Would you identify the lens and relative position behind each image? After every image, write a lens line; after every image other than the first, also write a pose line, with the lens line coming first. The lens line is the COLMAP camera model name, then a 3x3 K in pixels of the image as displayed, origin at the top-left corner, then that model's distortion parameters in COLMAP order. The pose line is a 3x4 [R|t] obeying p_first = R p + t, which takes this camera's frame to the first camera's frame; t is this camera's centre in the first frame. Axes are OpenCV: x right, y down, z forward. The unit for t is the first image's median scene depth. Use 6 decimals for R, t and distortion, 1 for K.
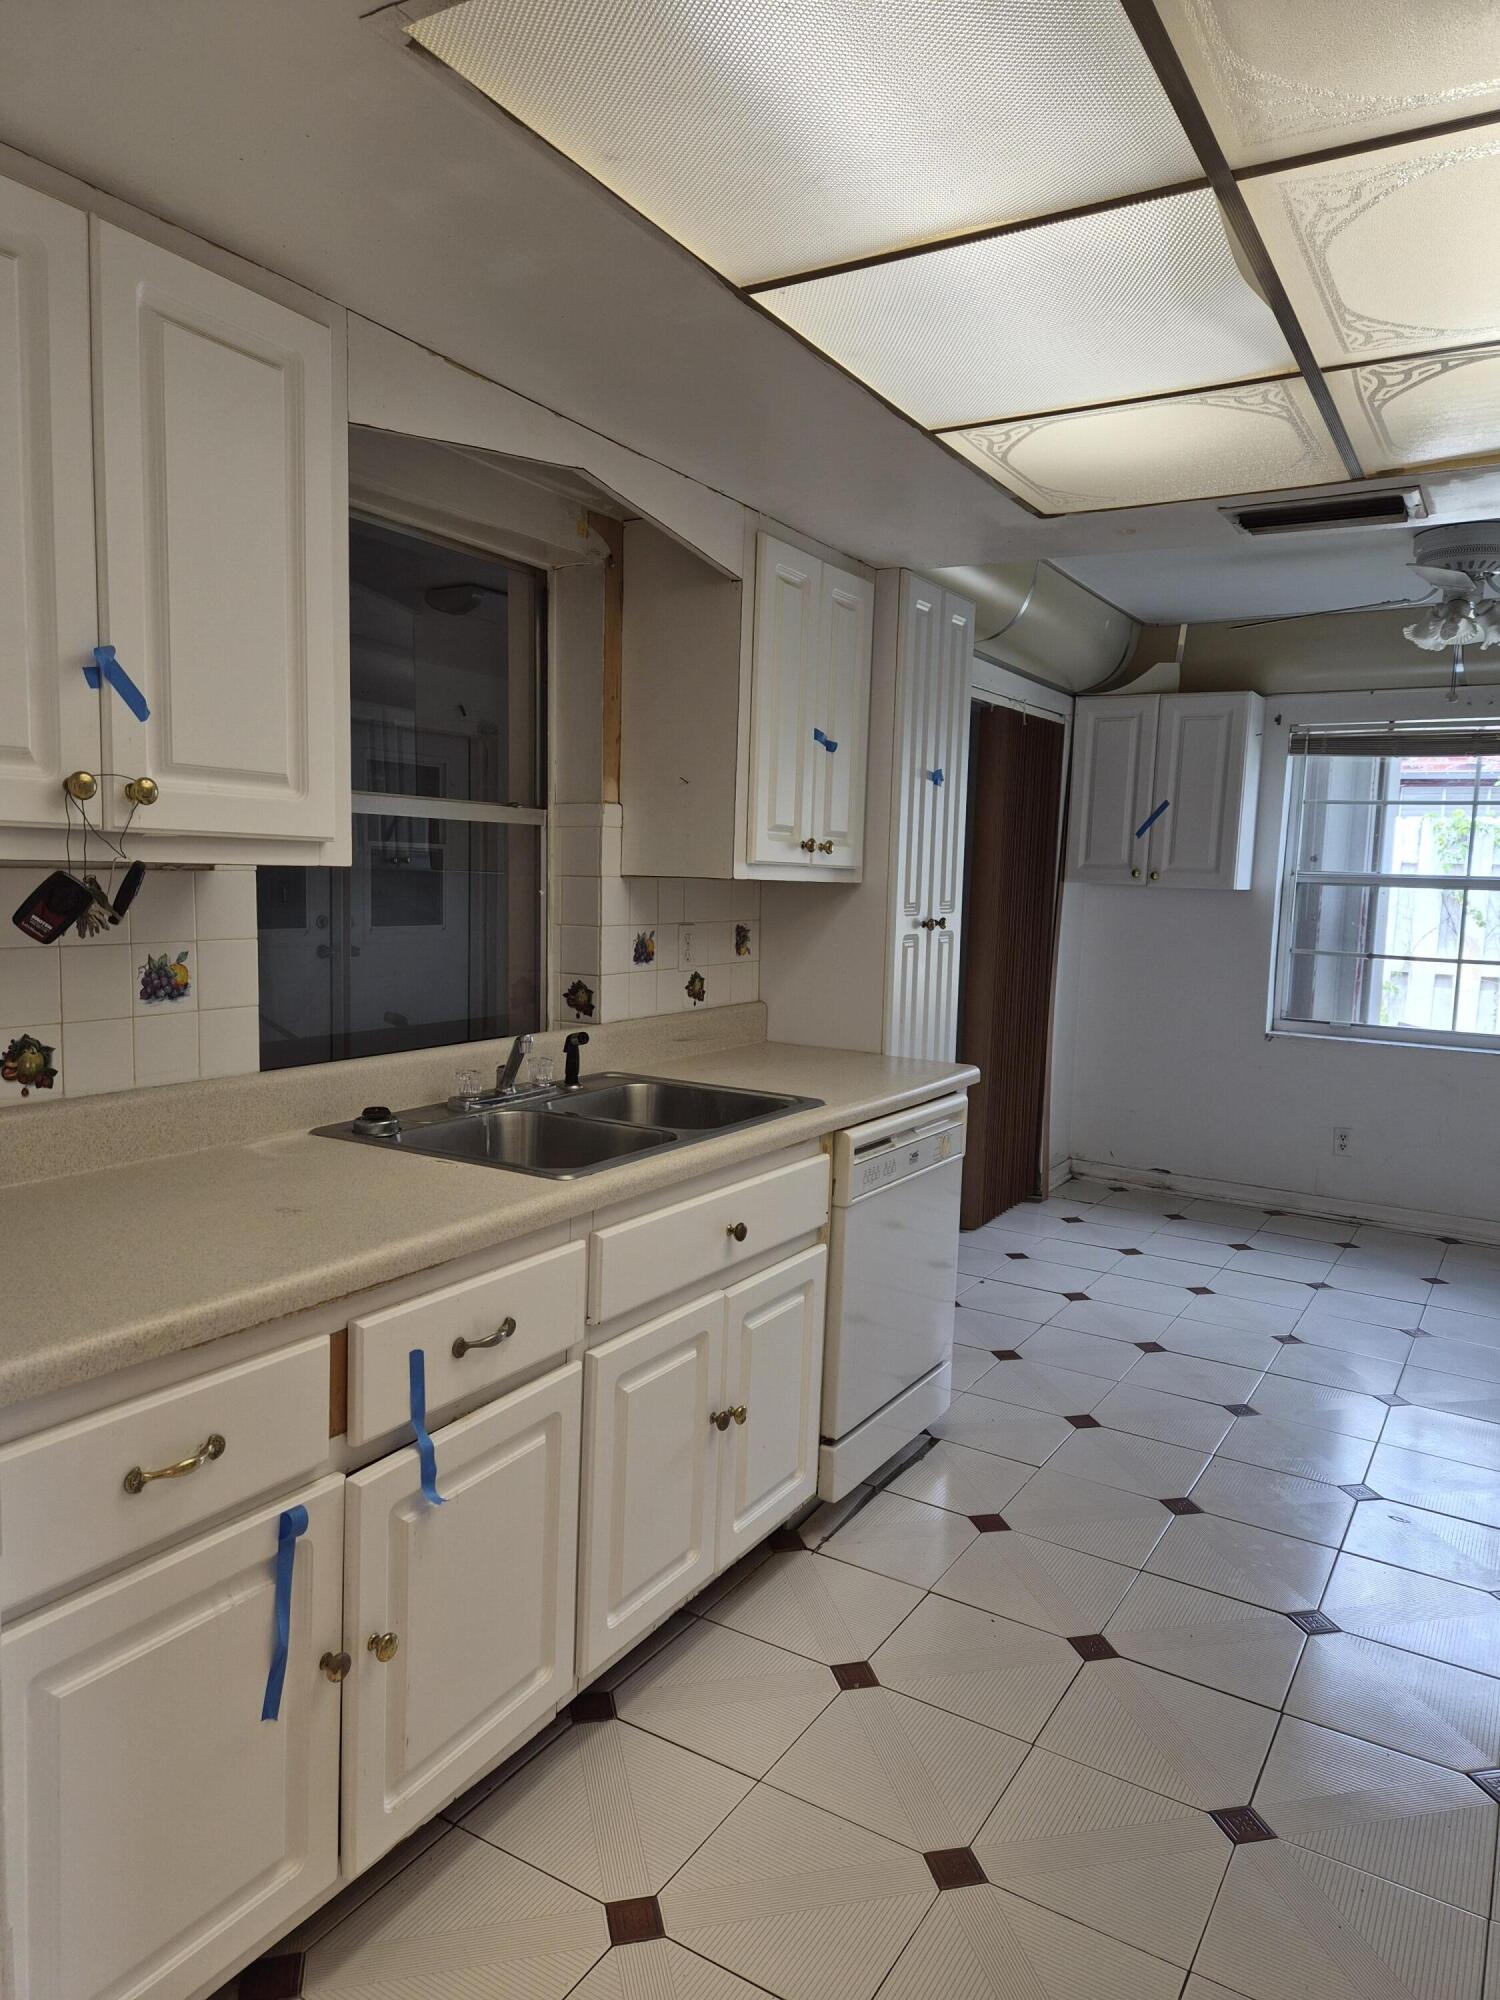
lens RADIAL K [[1325.0, 0, 746.7], [0, 1325.0, 1006.5], [0, 0, 1]] dist [0.084587, -0.090064]
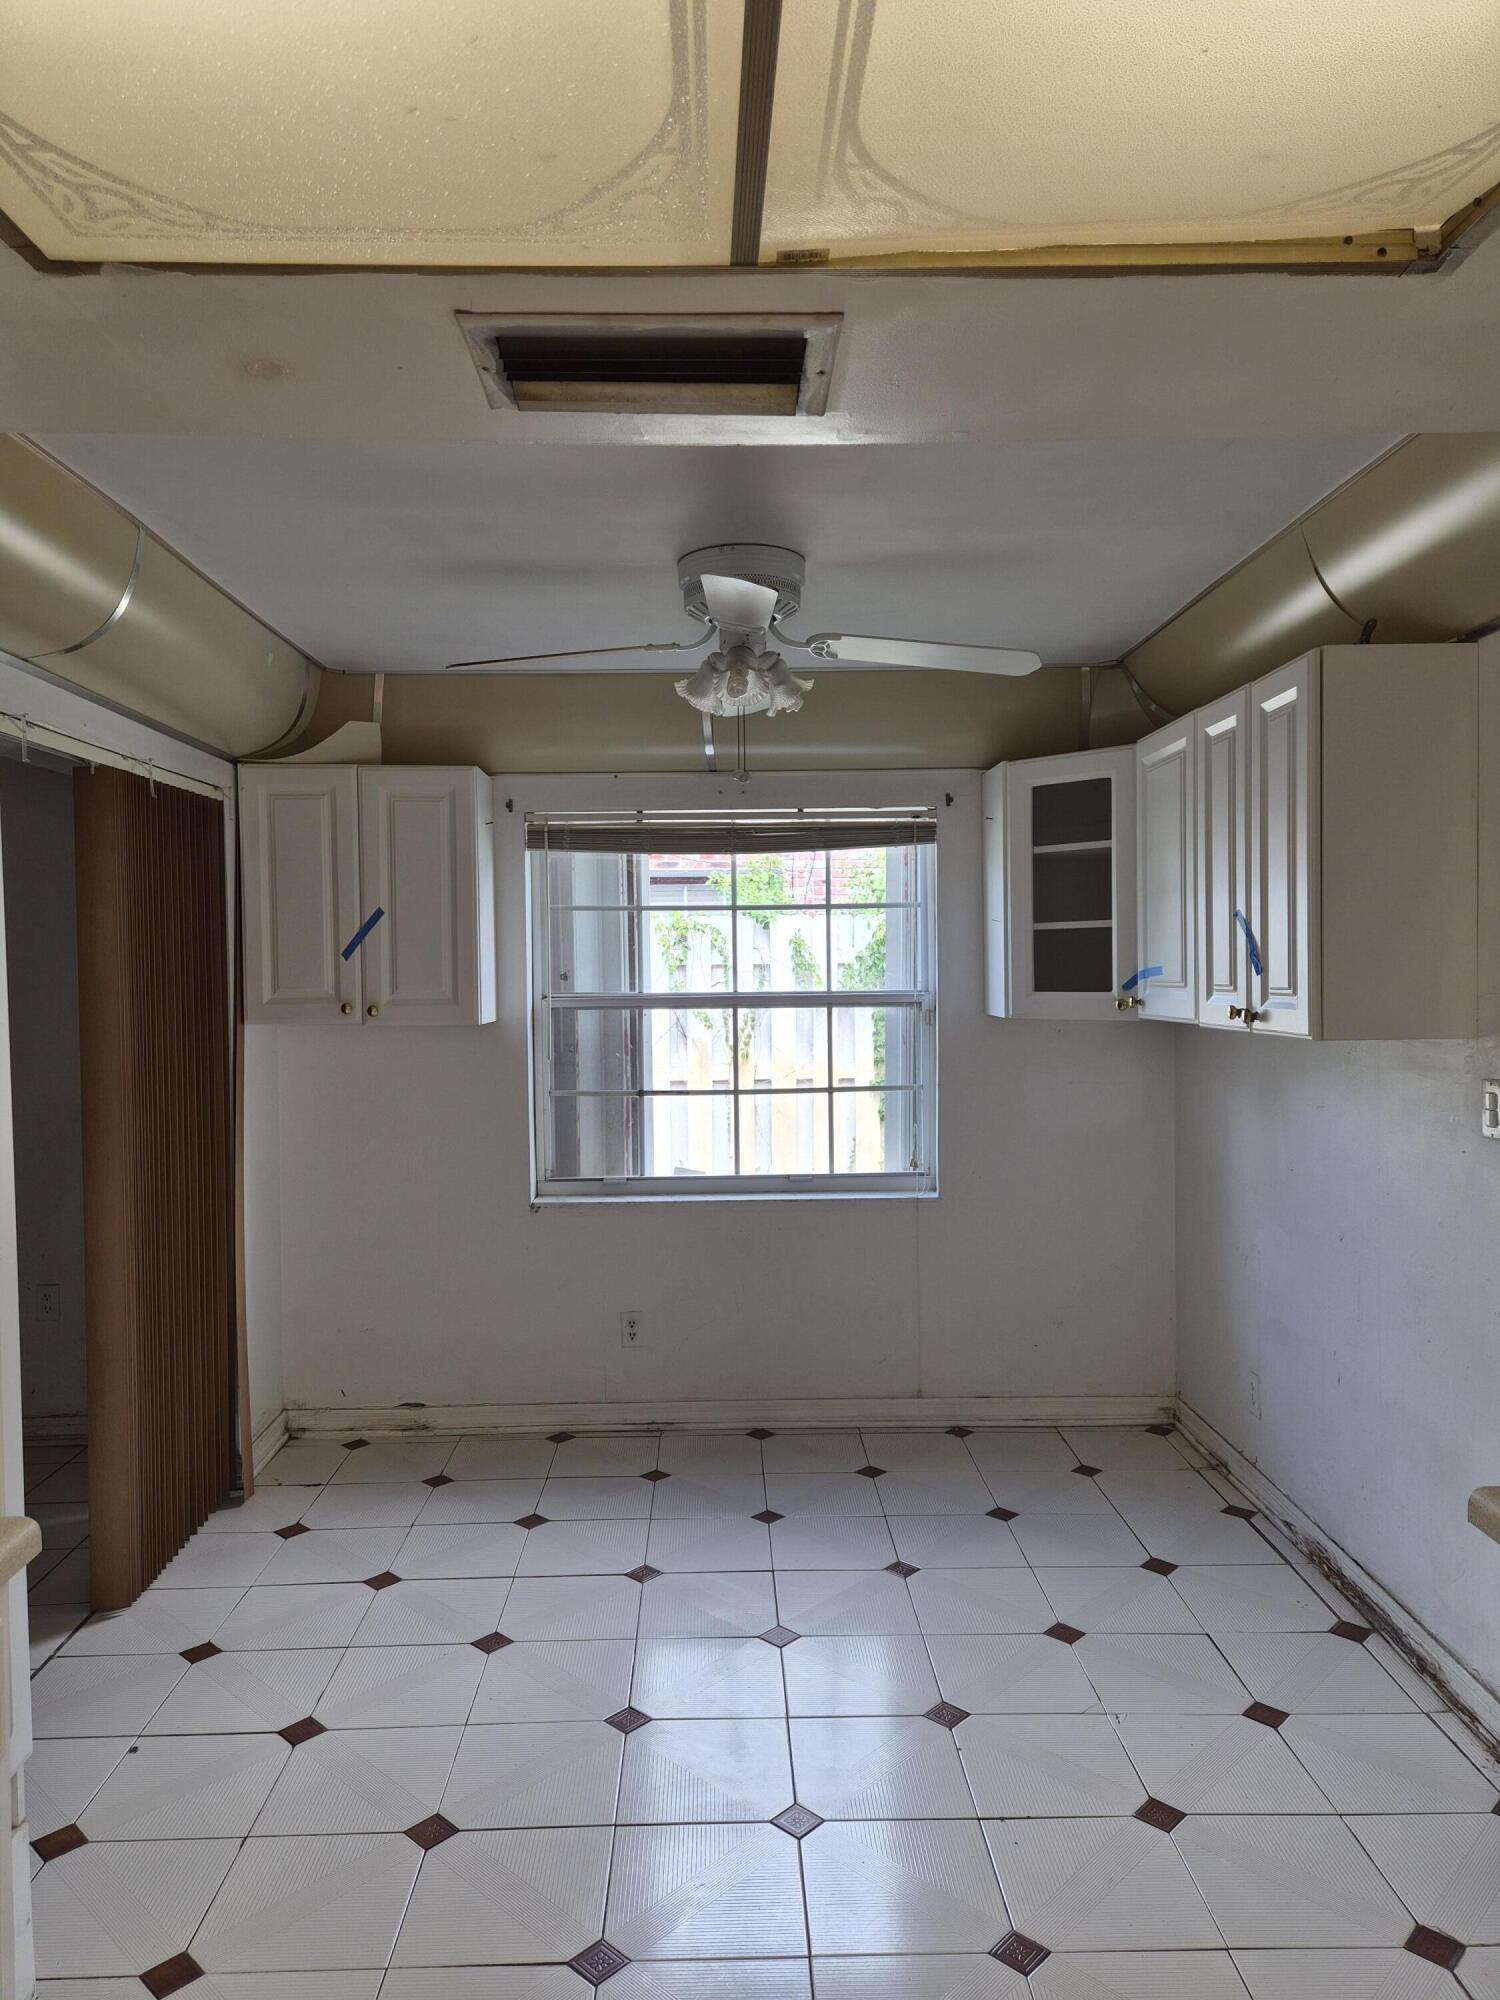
lens RADIAL K [[1325.0, 0, 746.7], [0, 1325.0, 1006.5], [0, 0, 1]] dist [0.084587, -0.090064]
pose [[0.838147, -0.058425, 0.542307, 0.082405], [0.095805, 0.994559, -0.040921, -0.051059], [-0.536965, 0.086254, 0.839183, 0.280854]]
